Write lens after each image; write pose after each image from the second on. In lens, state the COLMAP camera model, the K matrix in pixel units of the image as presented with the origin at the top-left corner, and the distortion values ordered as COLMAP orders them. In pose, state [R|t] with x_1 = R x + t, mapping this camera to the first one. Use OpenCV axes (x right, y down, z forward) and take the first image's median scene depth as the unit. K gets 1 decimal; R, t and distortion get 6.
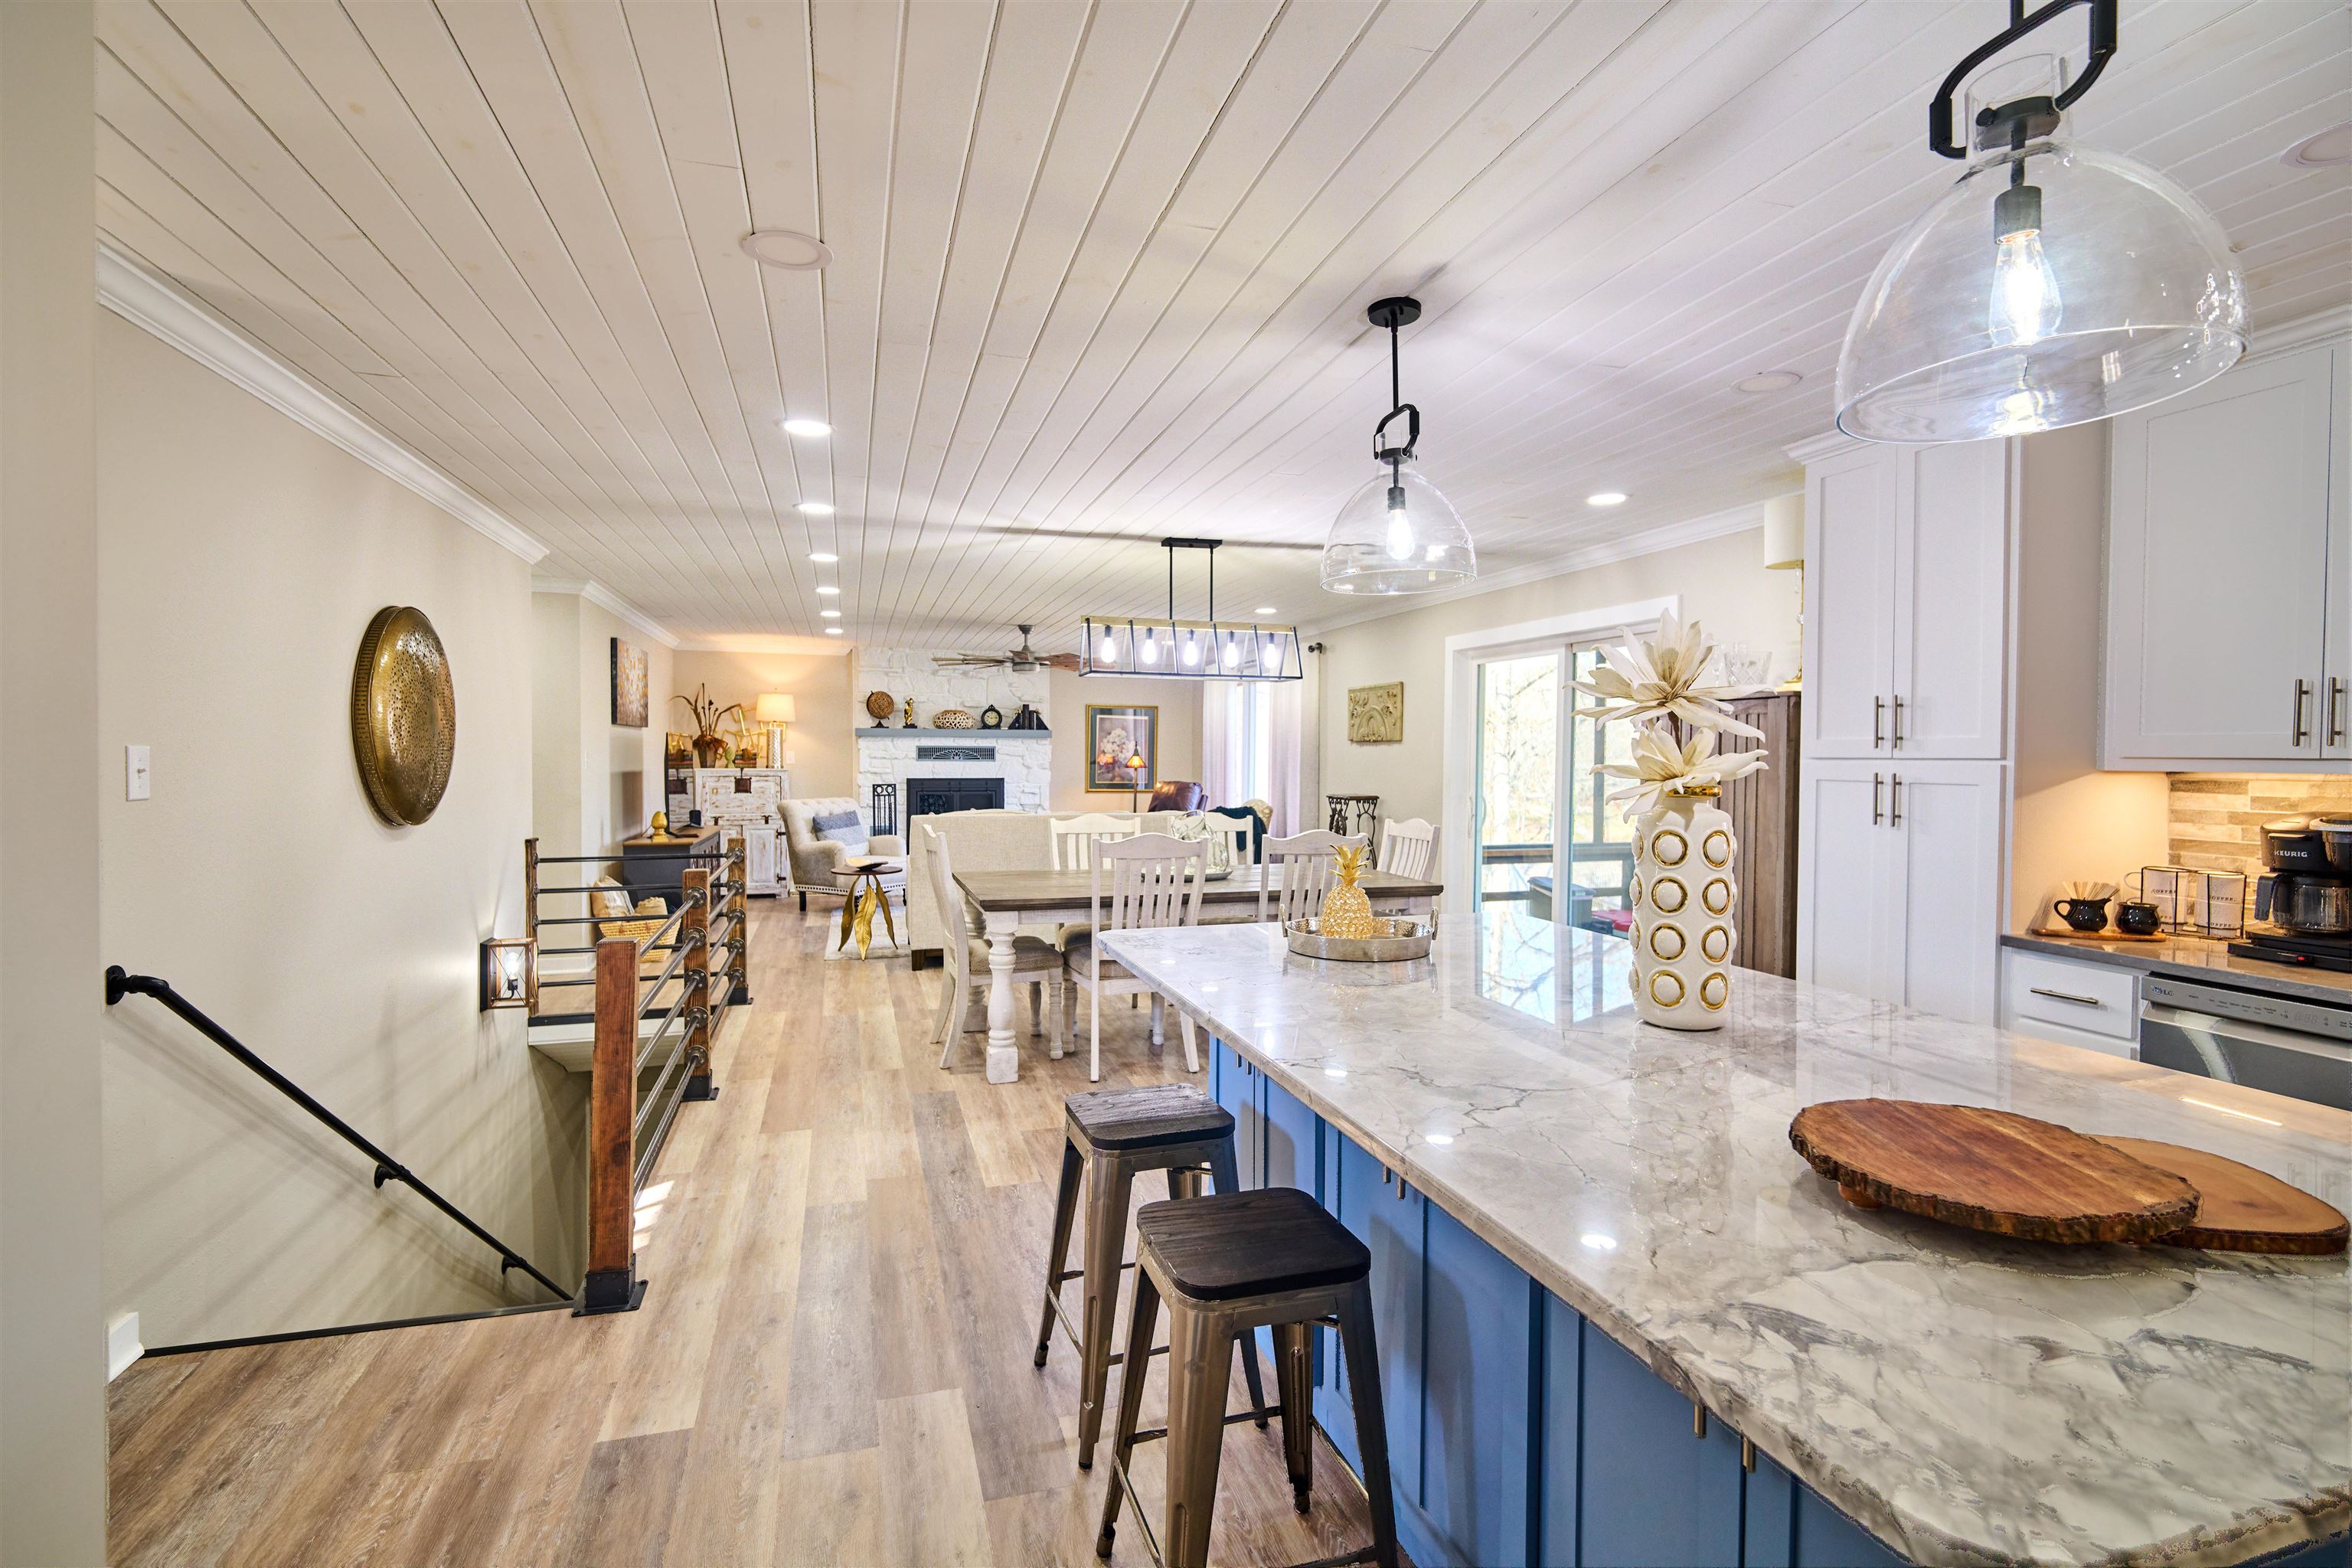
lens RADIAL K [[1085.2, 0, 1182.8], [0, 1085.2, 777.5], [0, 0, 1]] dist [-0.002701, -0.003165]
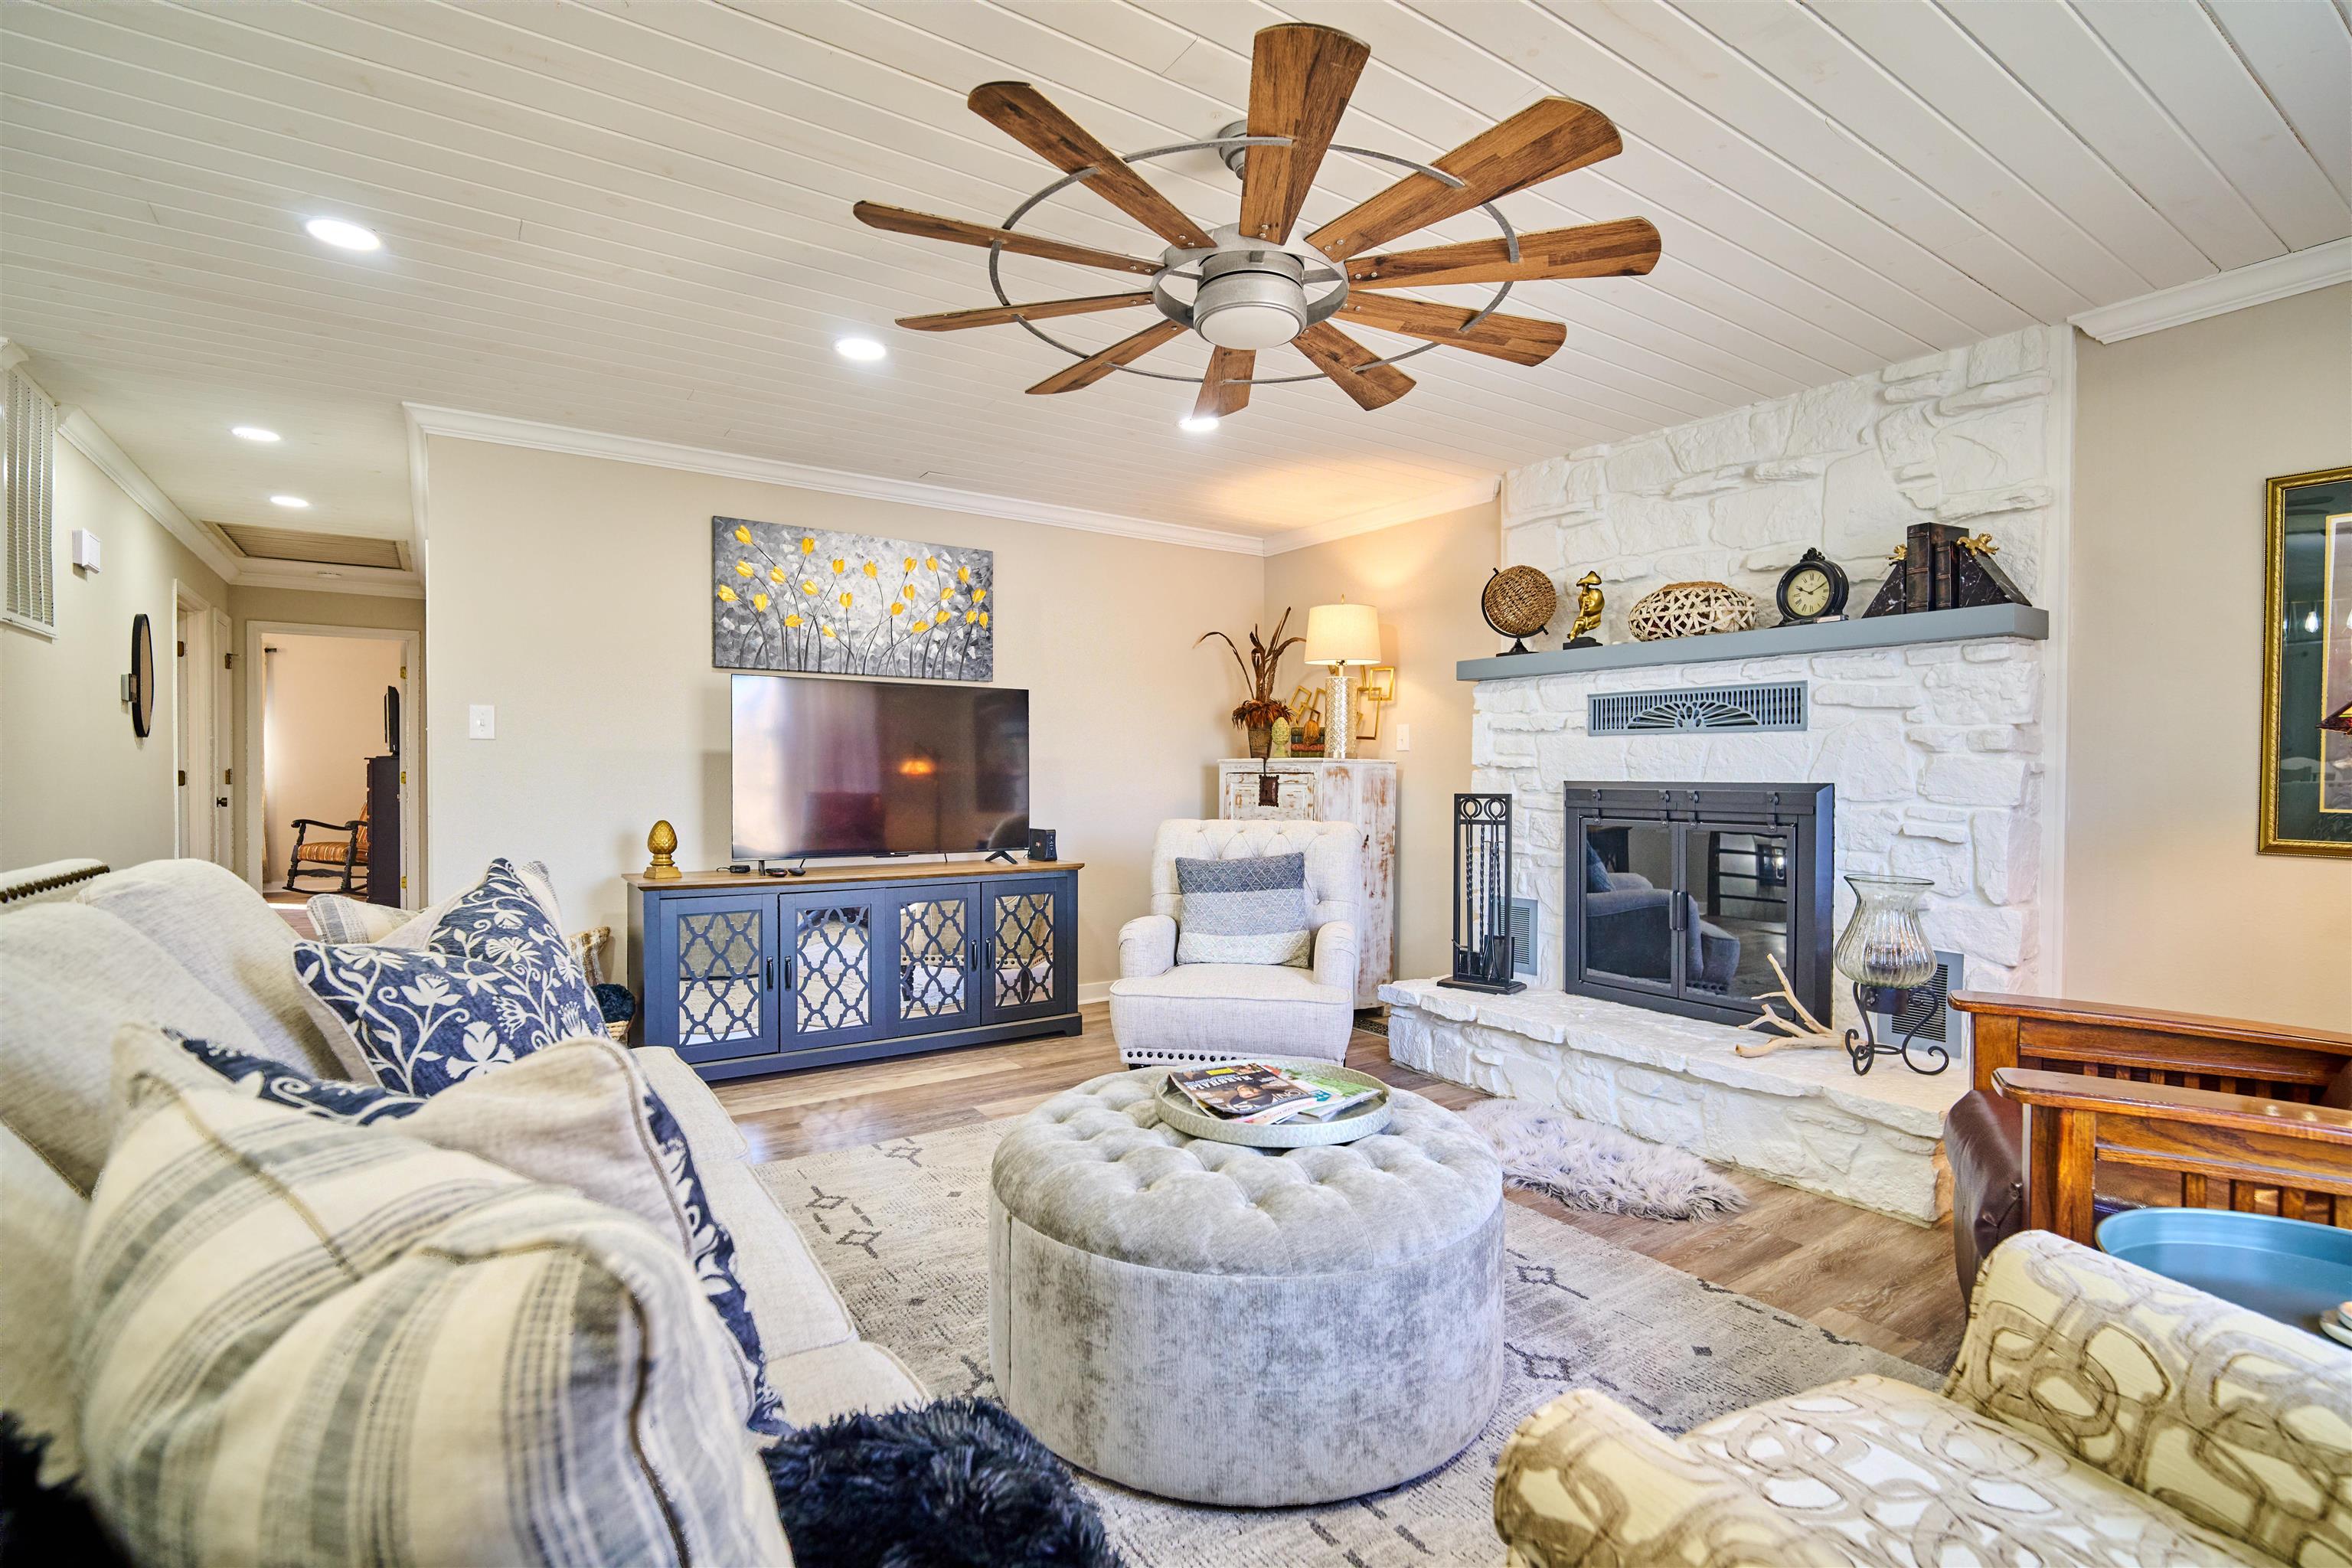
lens RADIAL K [[1085.2, 0, 1174.7], [0, 1085.2, 779.8], [0, 0, 1]] dist [-0.002701, -0.003165]
pose [[0.291865, 0.002710, -0.956456, 0.234665], [-0.023457, 0.999715, -0.004326, 0.016812], [0.956172, 0.023698, 0.291846, 2.556598]]
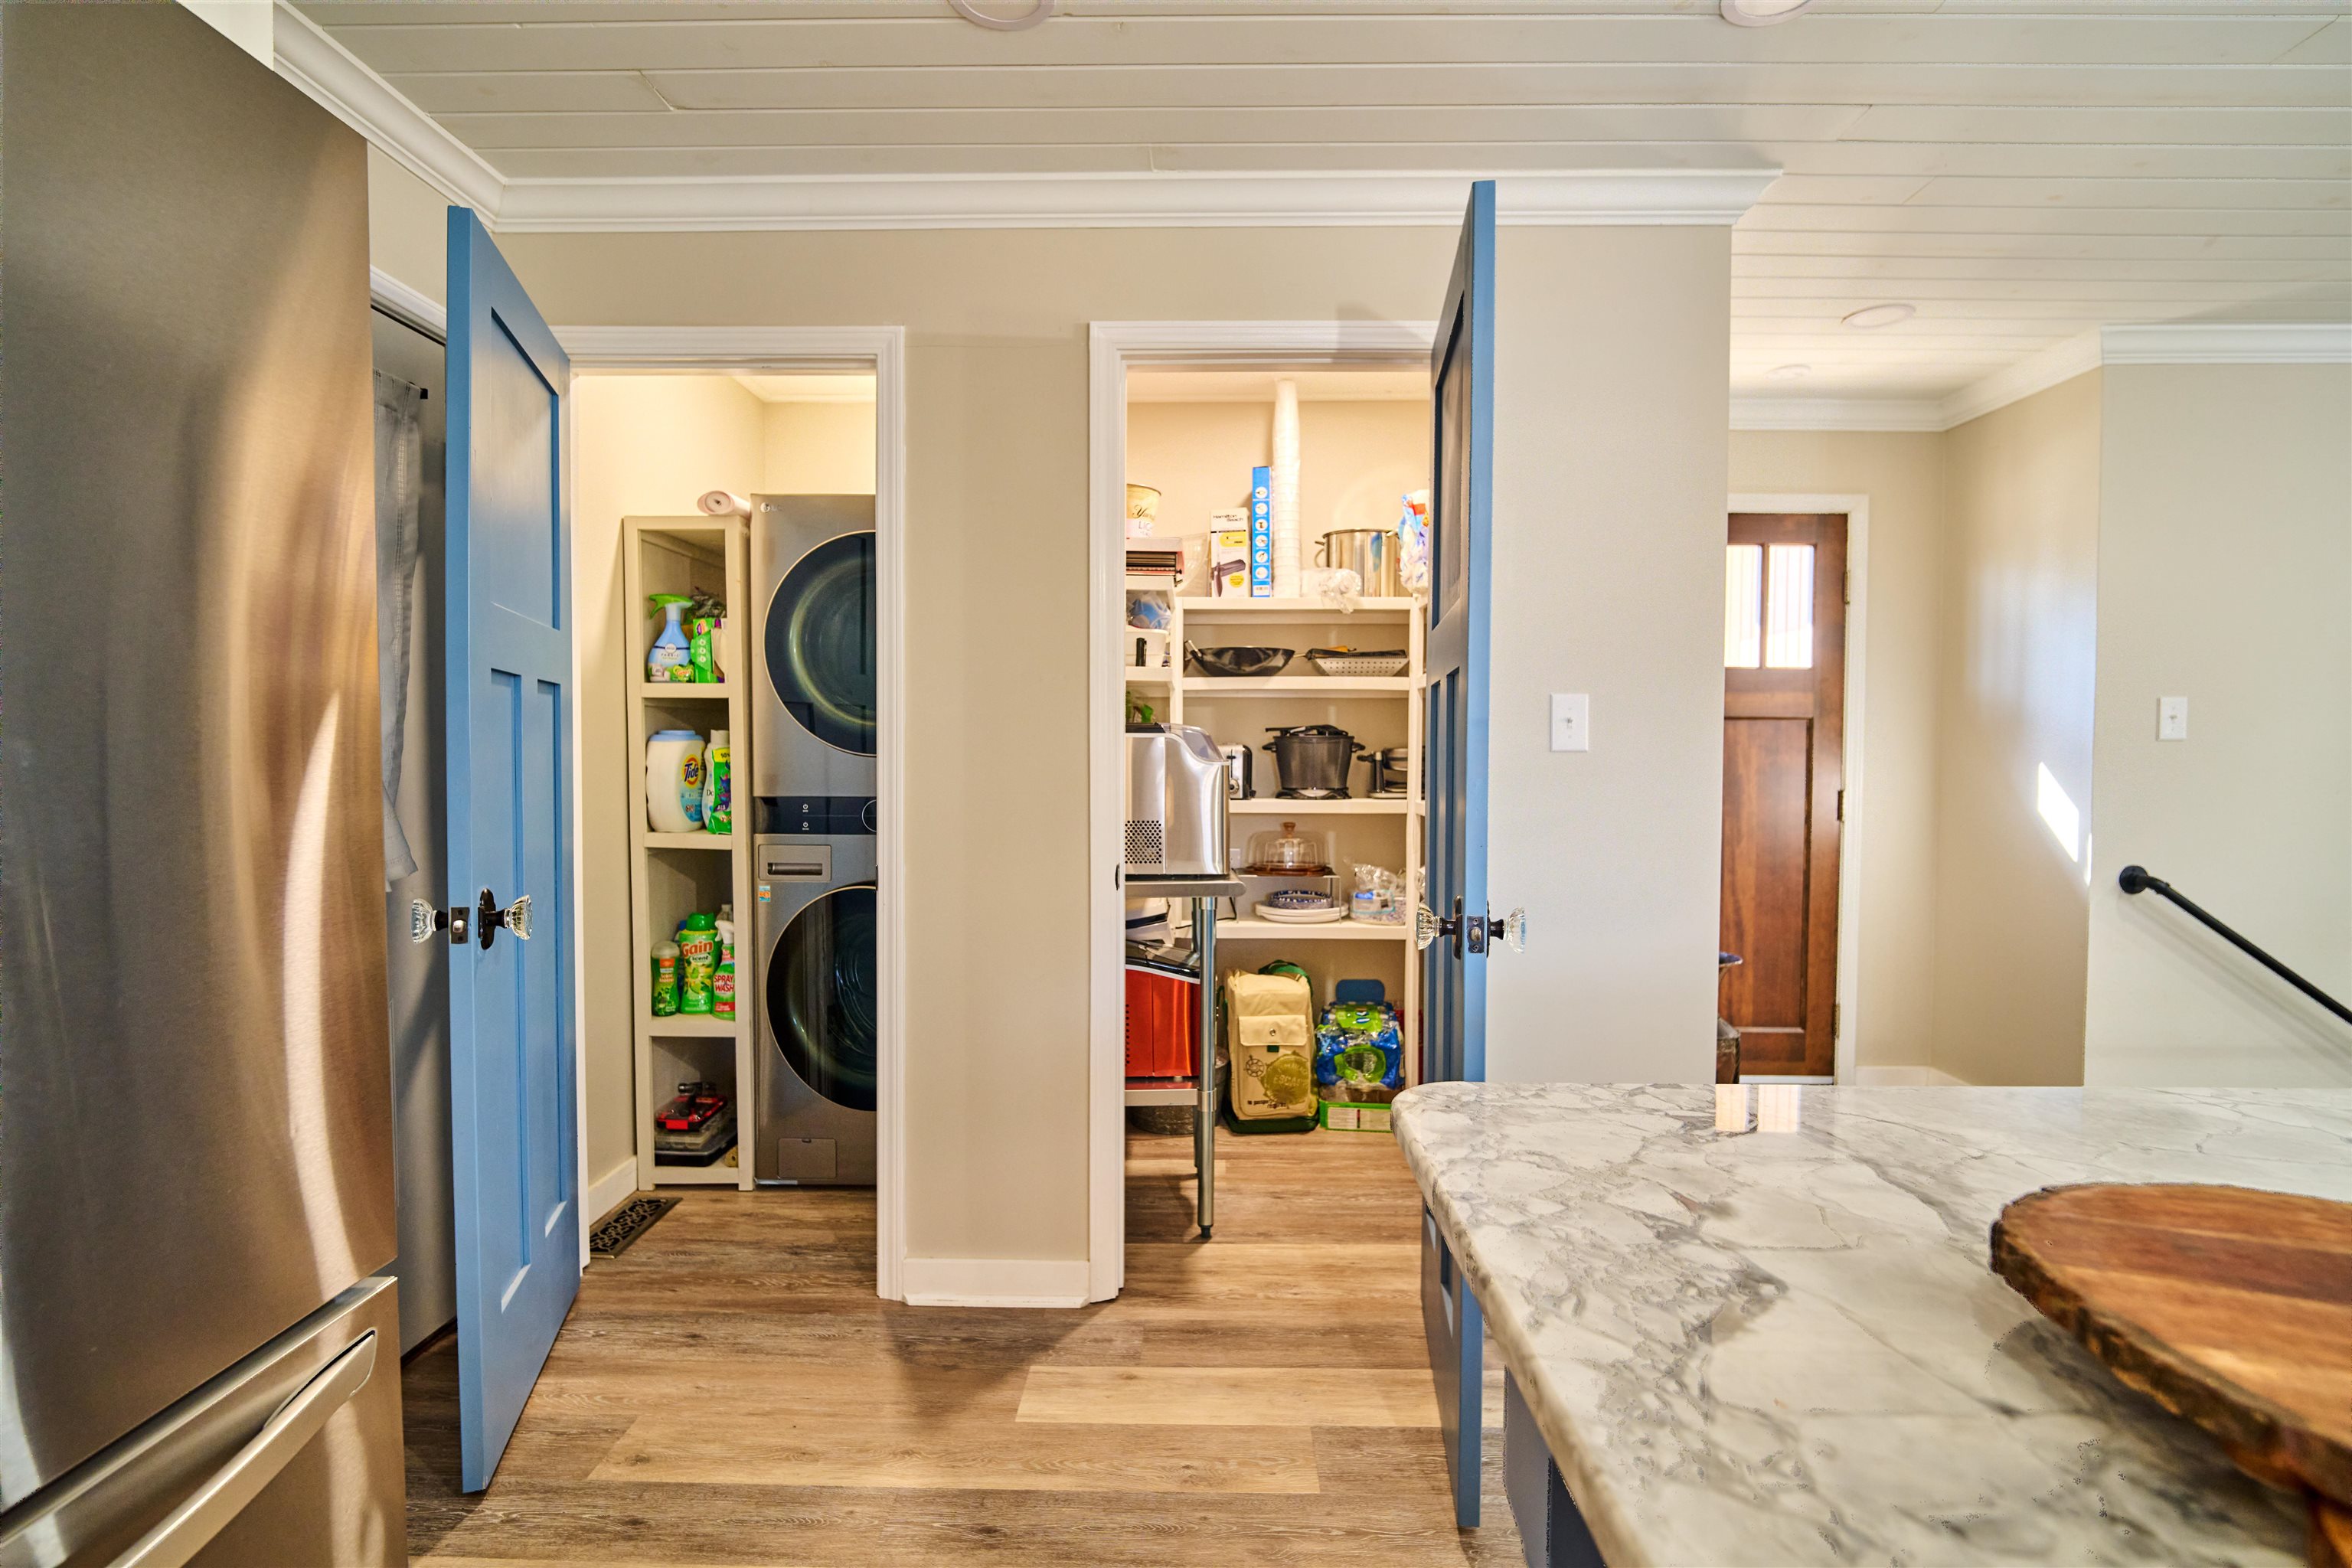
lens RADIAL K [[1085.2, 0, 1174.9], [0, 1085.2, 779.3], [0, 0, 1]] dist [-0.002701, -0.003165]
pose [[-0.319348, 0.018336, -0.947460, 0.461964], [-0.025883, 0.999271, 0.028063, 0.047002], [0.947284, 0.033484, -0.318640, 0.228764]]
